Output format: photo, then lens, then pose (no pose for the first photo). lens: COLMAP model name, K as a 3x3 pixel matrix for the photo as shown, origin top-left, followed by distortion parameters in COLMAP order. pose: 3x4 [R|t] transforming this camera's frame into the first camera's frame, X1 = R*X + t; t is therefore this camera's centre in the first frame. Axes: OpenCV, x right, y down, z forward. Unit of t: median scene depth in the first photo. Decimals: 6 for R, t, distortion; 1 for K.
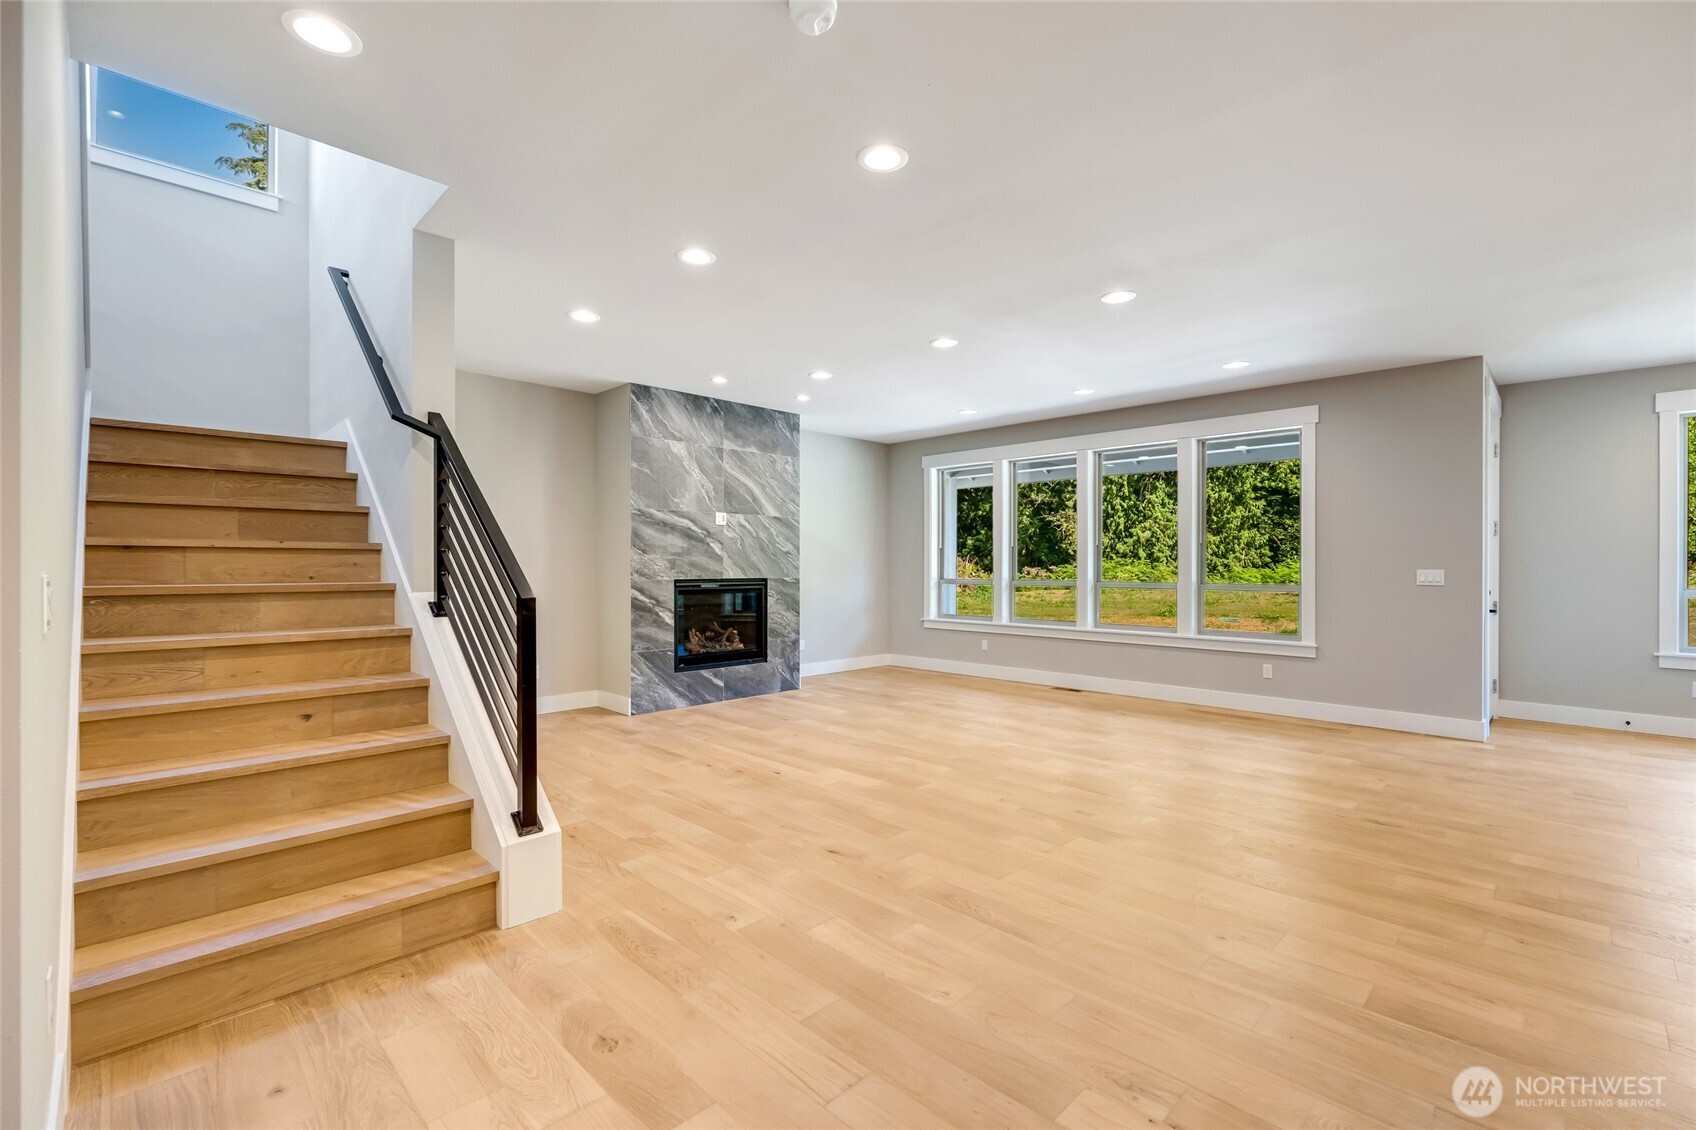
lens RADIAL K [[744.8, 0, 850.7], [0, 744.8, 567.9], [0, 0, 1]] dist [-0.005296, 0.001506]
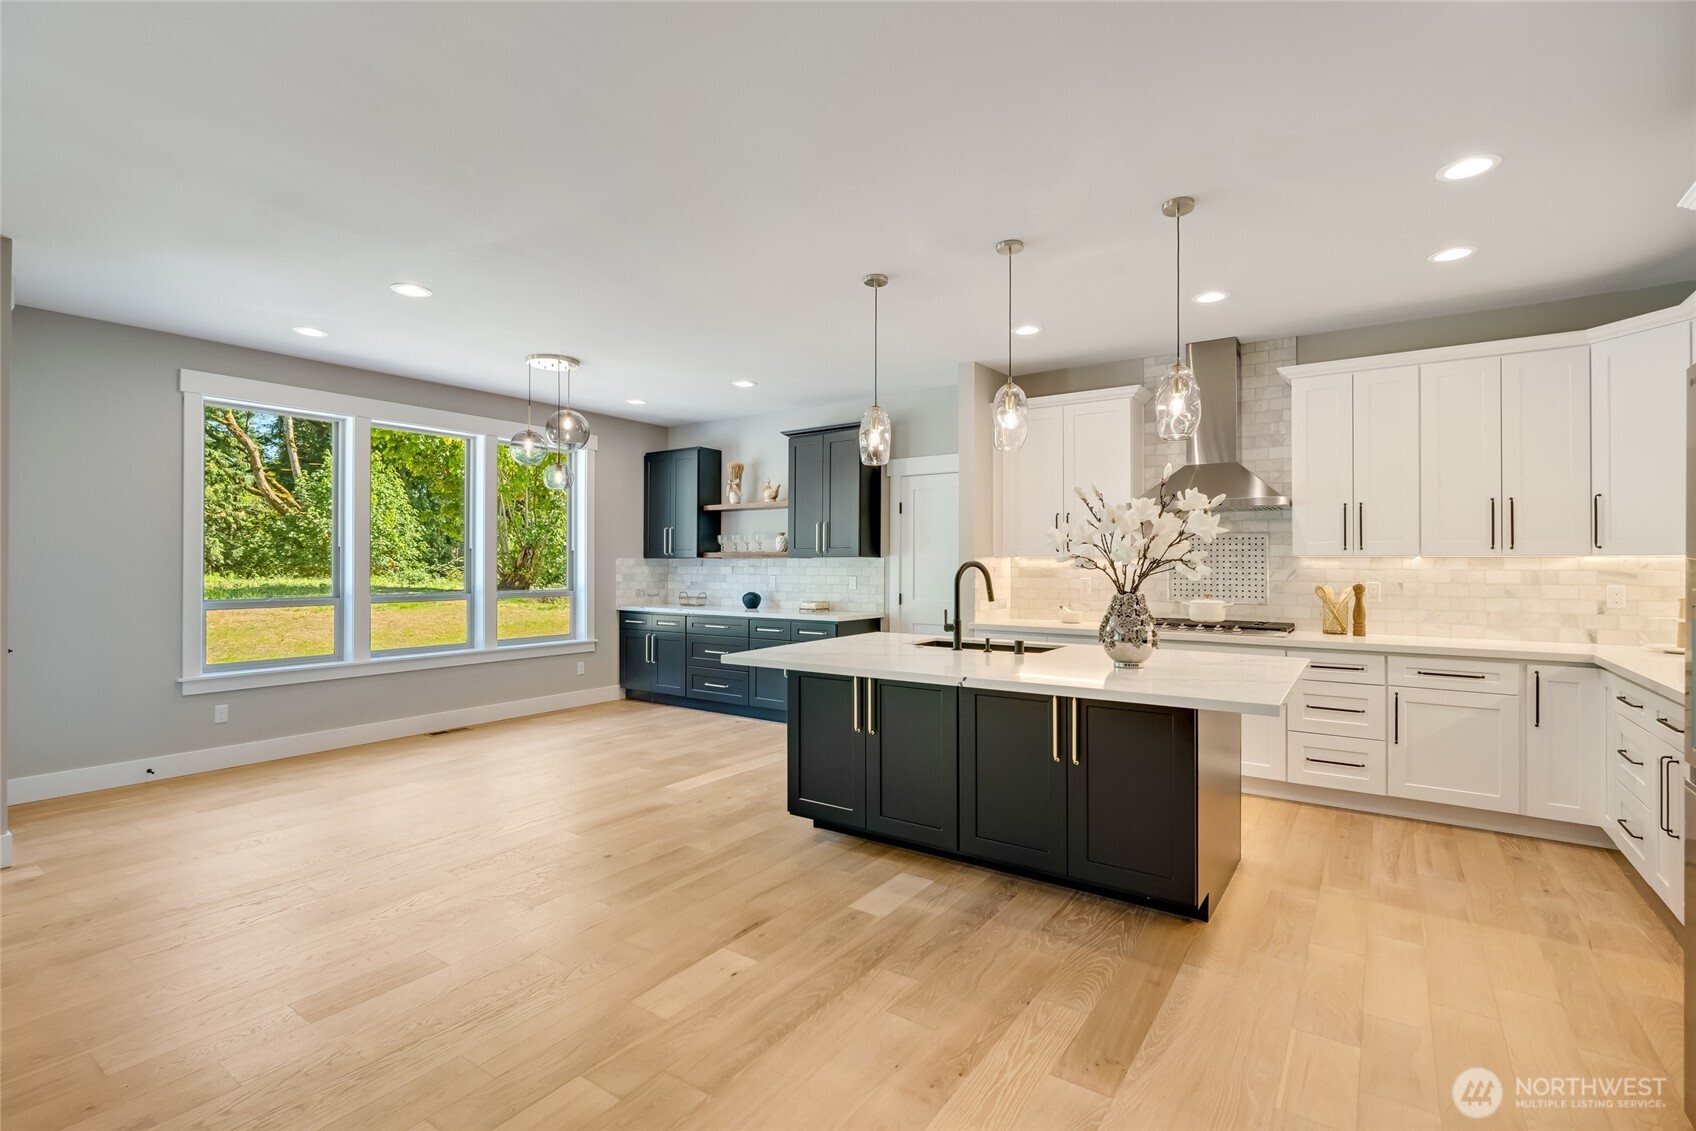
lens RADIAL K [[744.8, 0, 836.1], [0, 744.8, 562.2], [0, 0, 1]] dist [-0.005296, 0.001506]
pose [[-0.183270, -0.000490, 0.983062, 0.103955], [0.003699, 0.999992, 0.001188, -0.012631], [-0.983056, 0.003854, -0.183267, 0.350625]]
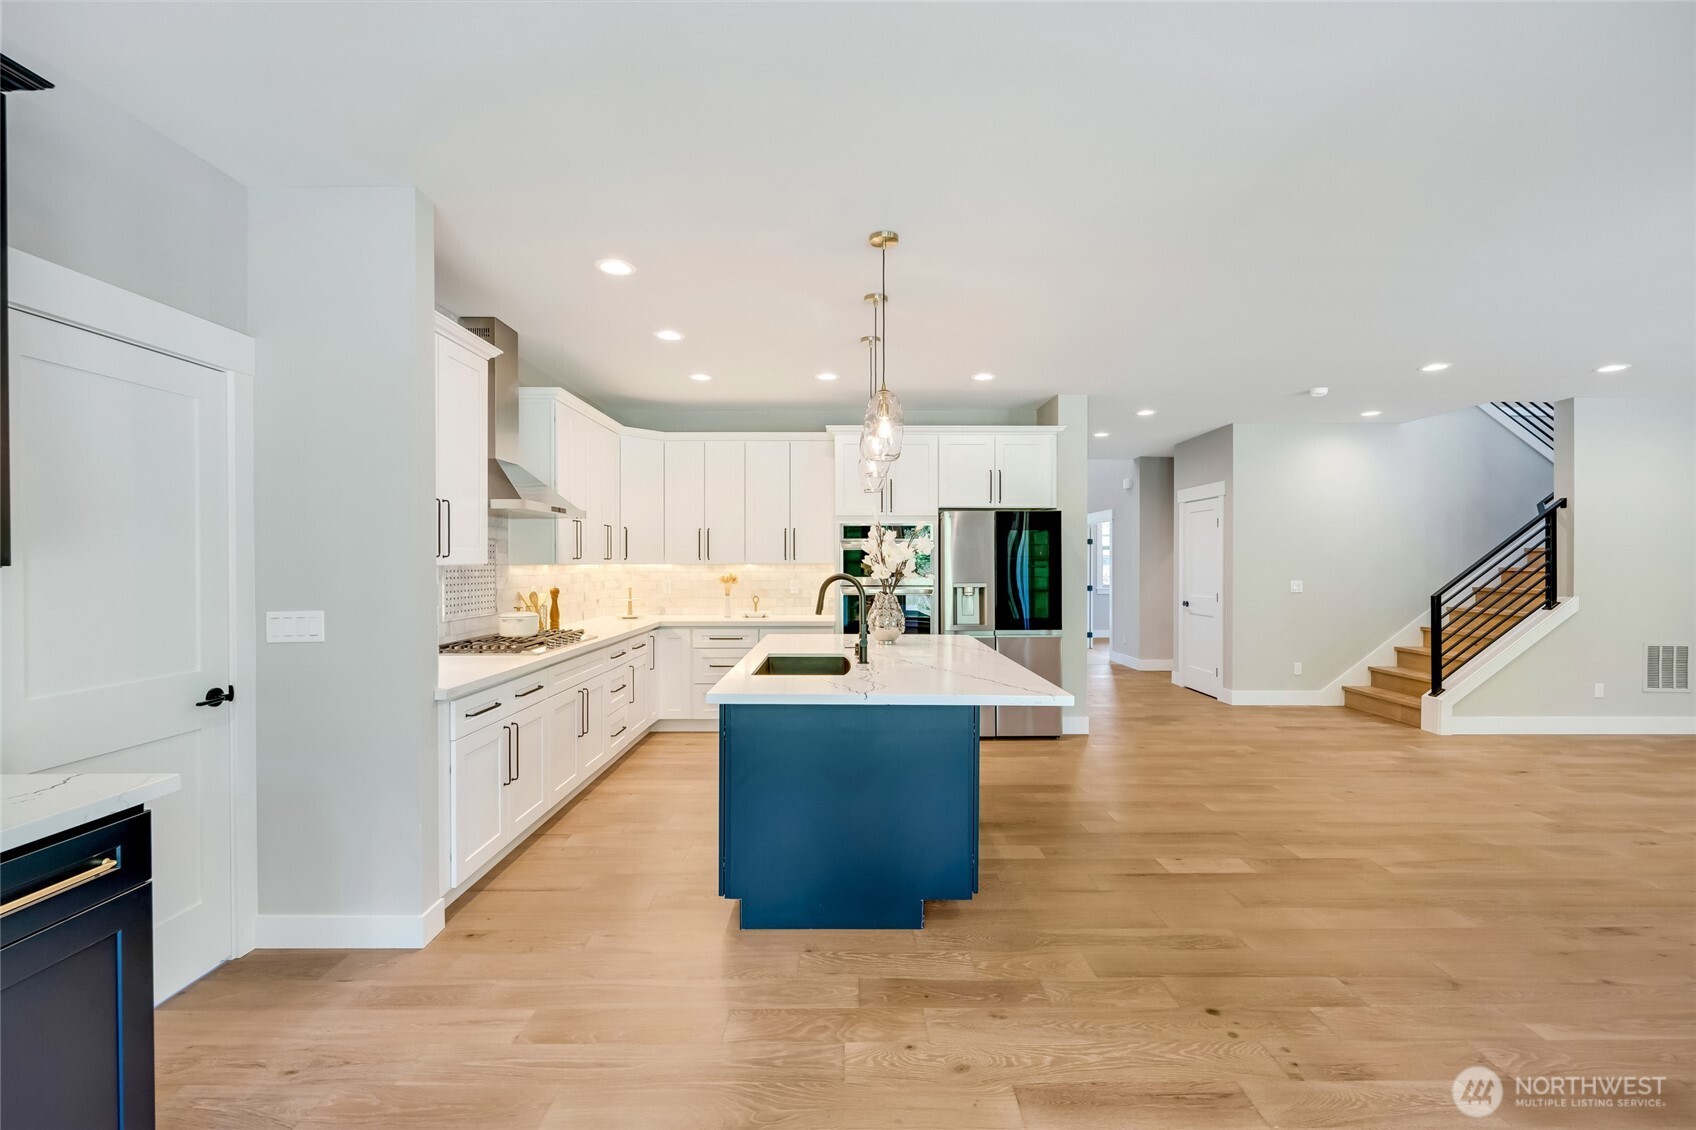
lens RADIAL K [[744.8, 0, 858.1], [0, 744.8, 561.8], [0, 0, 1]] dist [-0.005296, 0.001506]
pose [[-0.697930, -0.002144, -0.716162, 1.025834], [-0.008952, 0.999944, 0.005731, -0.025757], [0.716110, 0.010411, -0.697910, 0.541902]]
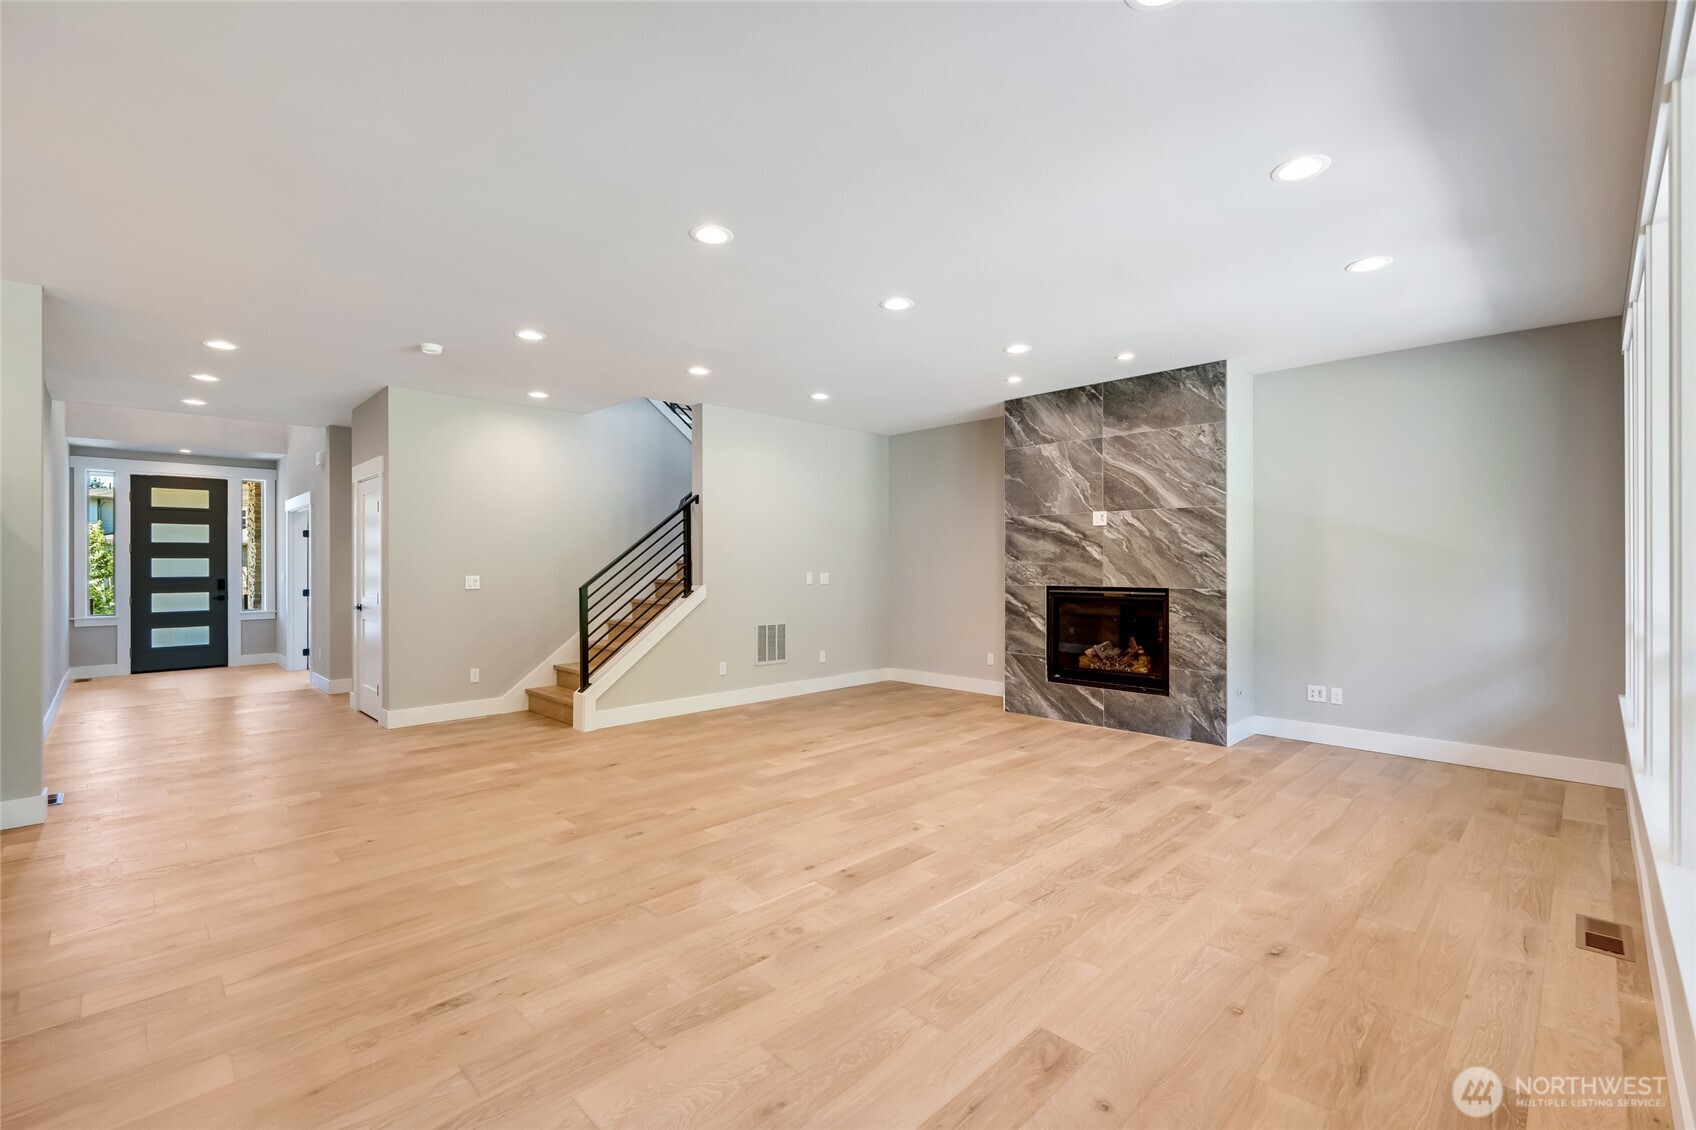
lens RADIAL K [[744.8, 0, 852.2], [0, 744.8, 561.7], [0, 0, 1]] dist [-0.005296, 0.001506]
pose [[-0.005809, -0.003303, -0.999978, 0.740485], [-0.001025, 0.999994, -0.003297, -0.012482], [0.999983, 0.001006, -0.005812, 0.747259]]
